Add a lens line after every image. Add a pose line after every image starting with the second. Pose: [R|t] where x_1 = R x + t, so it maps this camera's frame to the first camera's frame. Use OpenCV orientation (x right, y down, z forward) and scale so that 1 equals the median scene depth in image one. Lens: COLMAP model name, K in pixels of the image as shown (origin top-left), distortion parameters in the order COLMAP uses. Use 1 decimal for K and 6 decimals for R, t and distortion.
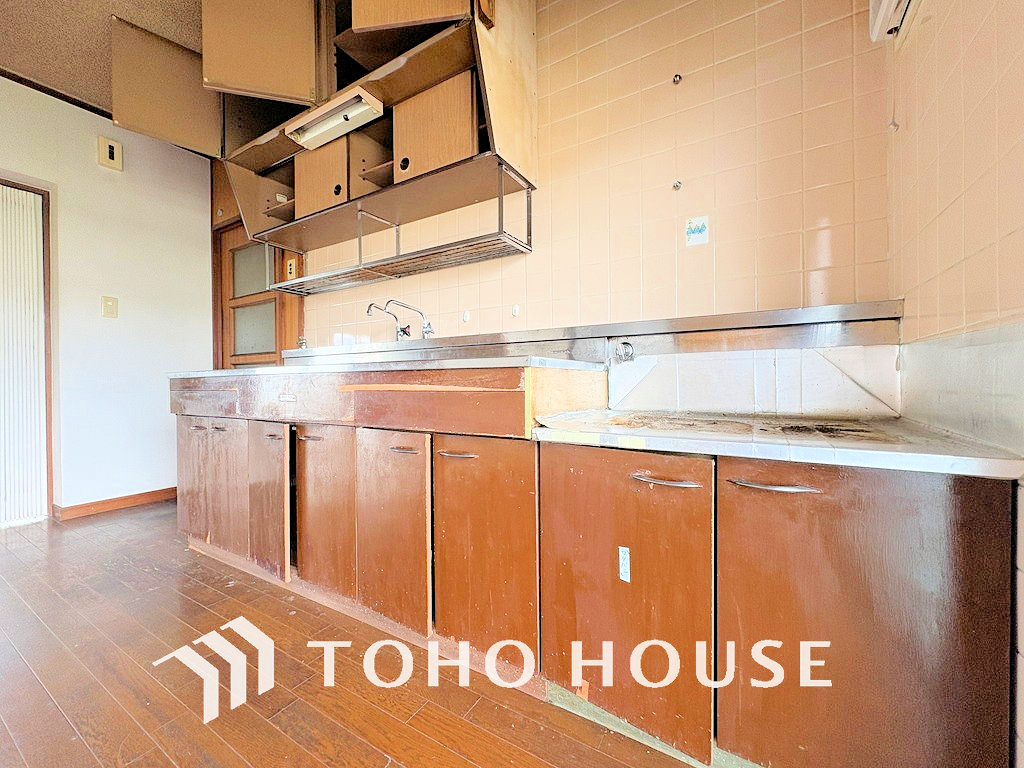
lens RADIAL K [[410.8, 0, 512.4], [0, 410.8, 383.7], [0, 0, 1]] dist [-0.003178, -0.000083]
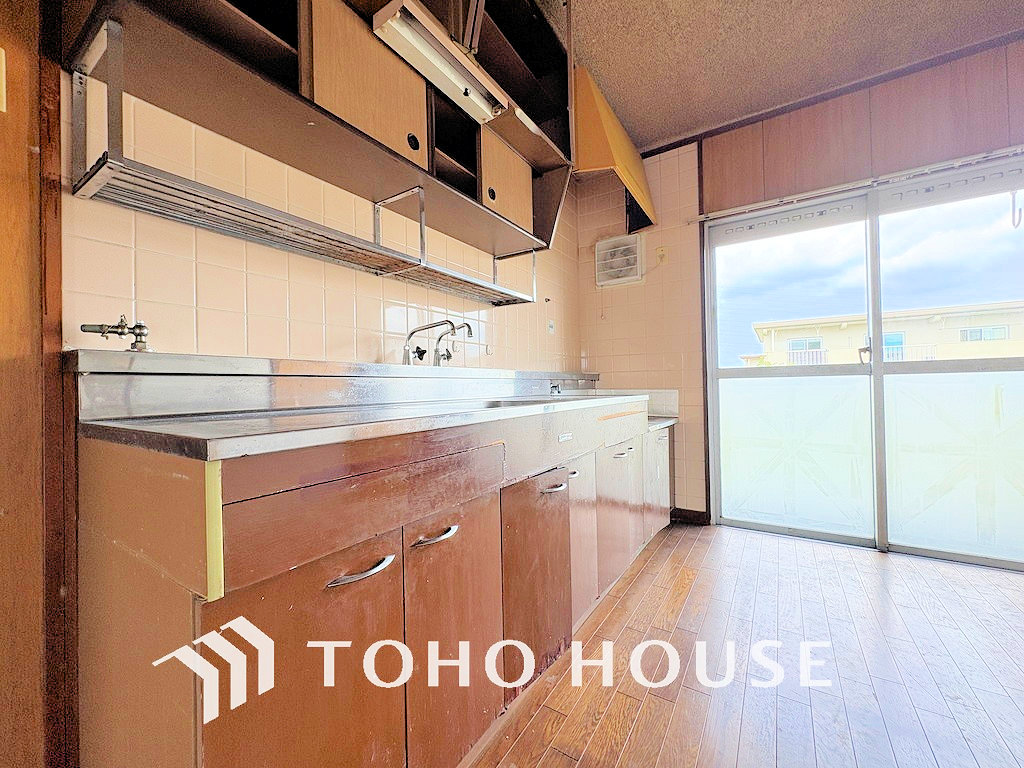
lens RADIAL K [[410.8, 0, 512.1], [0, 410.8, 385.4], [0, 0, 1]] dist [-0.003178, -0.000083]
pose [[0.032211, 0.010039, 0.999431, -1.186744], [0.022563, 0.999687, -0.010769, -0.057342], [-0.999226, 0.022897, 0.031975, 0.884342]]
